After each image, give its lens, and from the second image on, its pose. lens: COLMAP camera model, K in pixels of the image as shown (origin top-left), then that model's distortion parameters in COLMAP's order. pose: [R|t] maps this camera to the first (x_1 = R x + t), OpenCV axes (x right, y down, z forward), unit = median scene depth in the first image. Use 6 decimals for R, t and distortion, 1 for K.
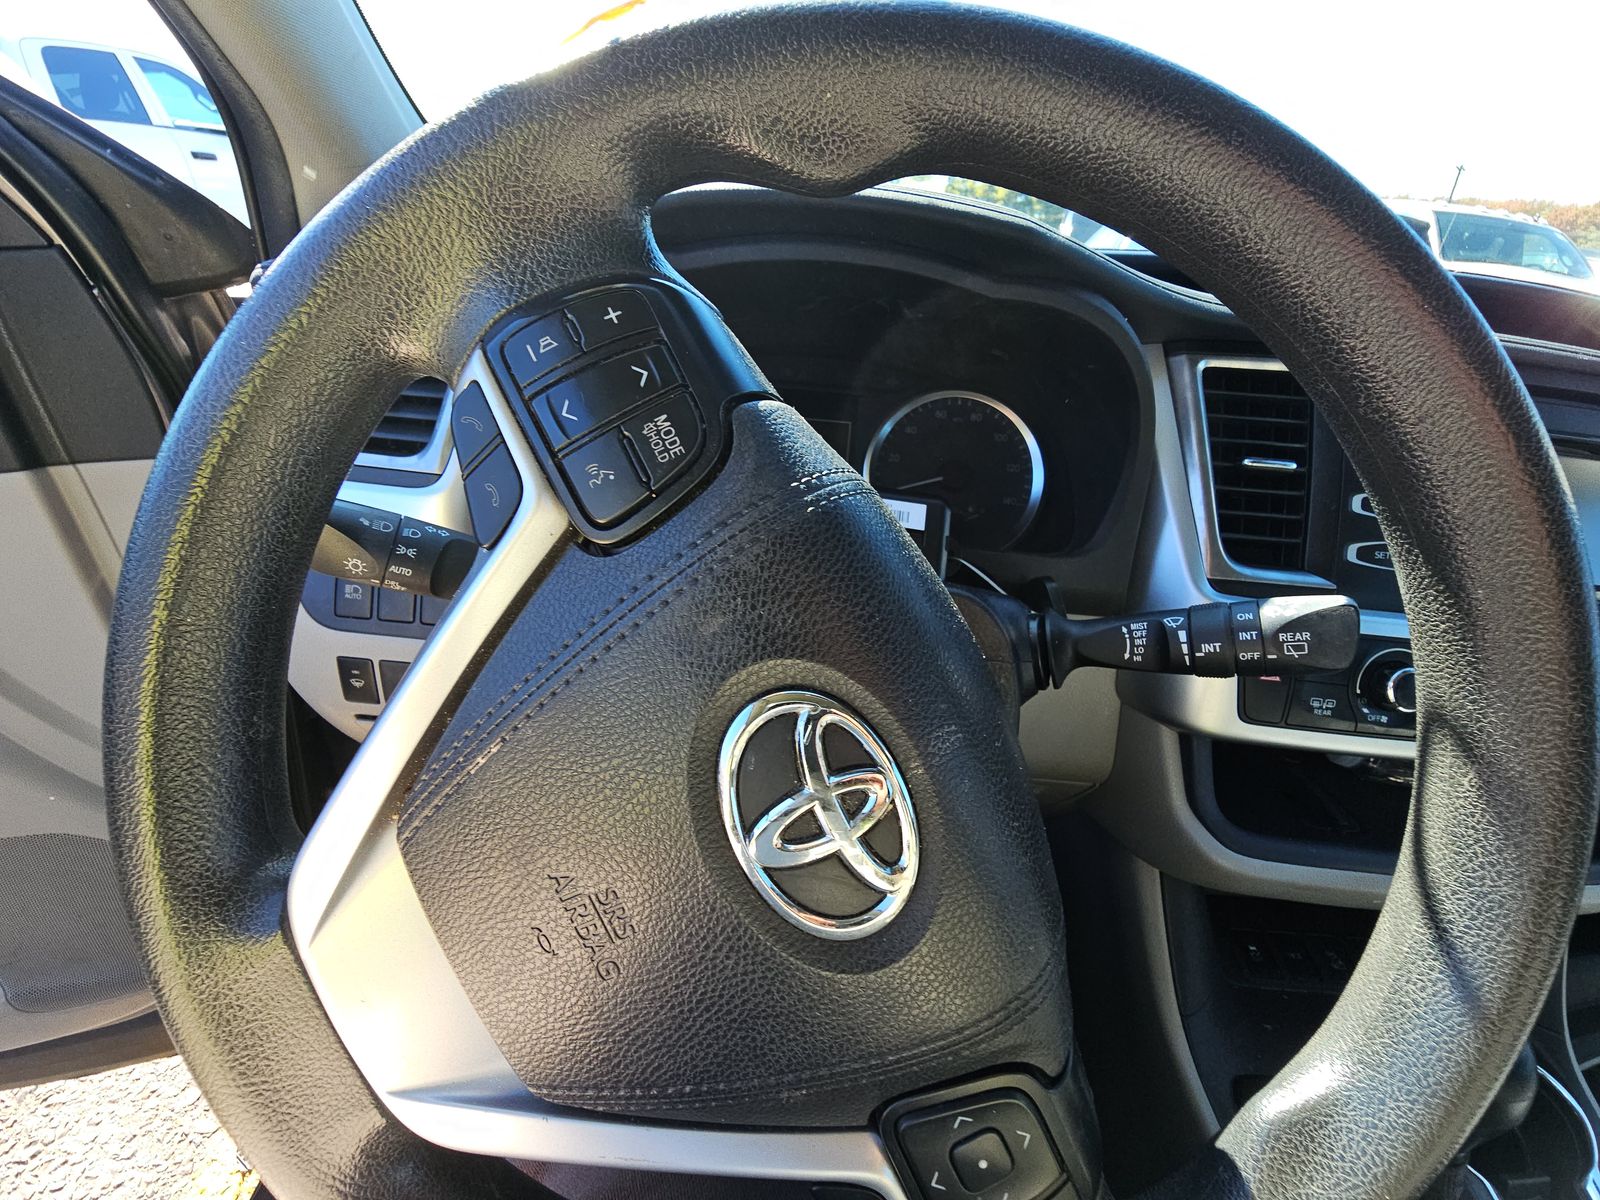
lens RADIAL K [[653.6, 0, 794.3], [0, 653.6, 601.9], [0, 0, 1]] dist [0.001329, 0.000105]
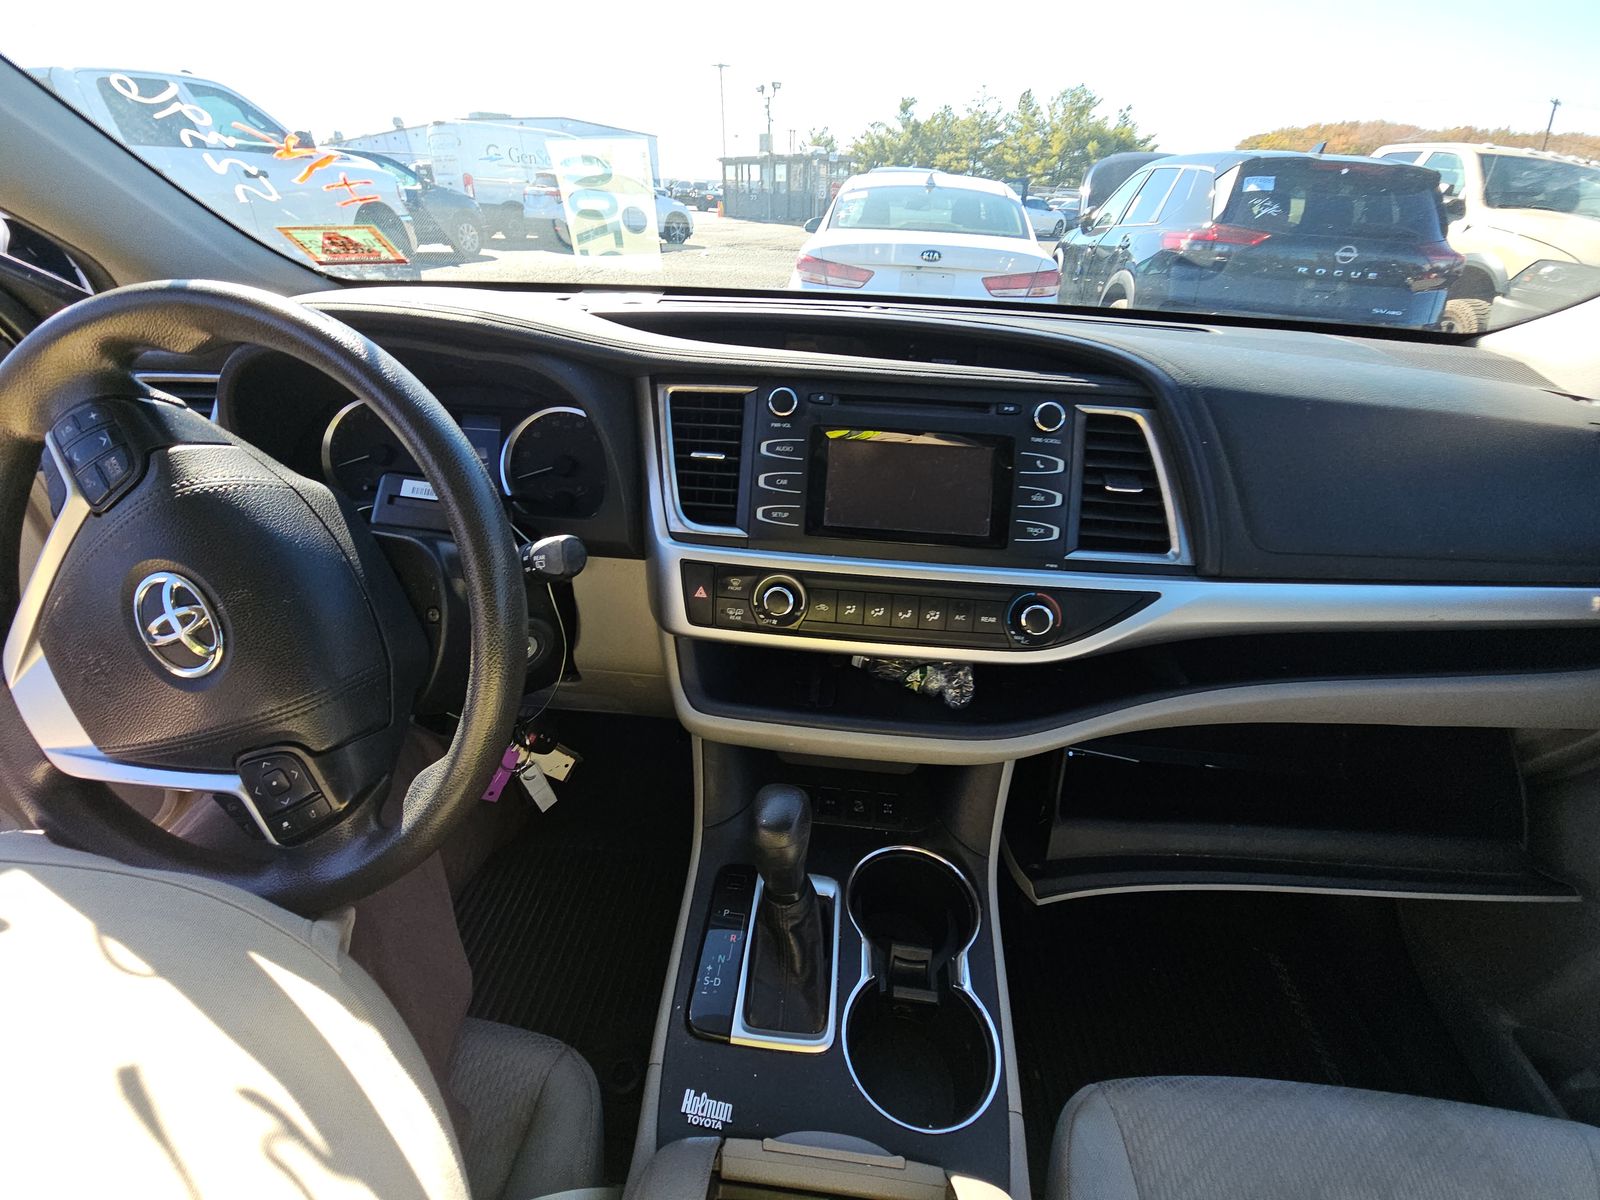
lens RADIAL K [[645.7, 0, 800.0], [0, 645.7, 600.0], [0, 0, 1]] dist [-0.000396, -0.010422]
pose [[0.998585, -0.005482, -0.052902, 1.812814], [0.007579, 0.999190, 0.039520, 0.120152], [0.052642, -0.039865, 0.997817, -0.896184]]
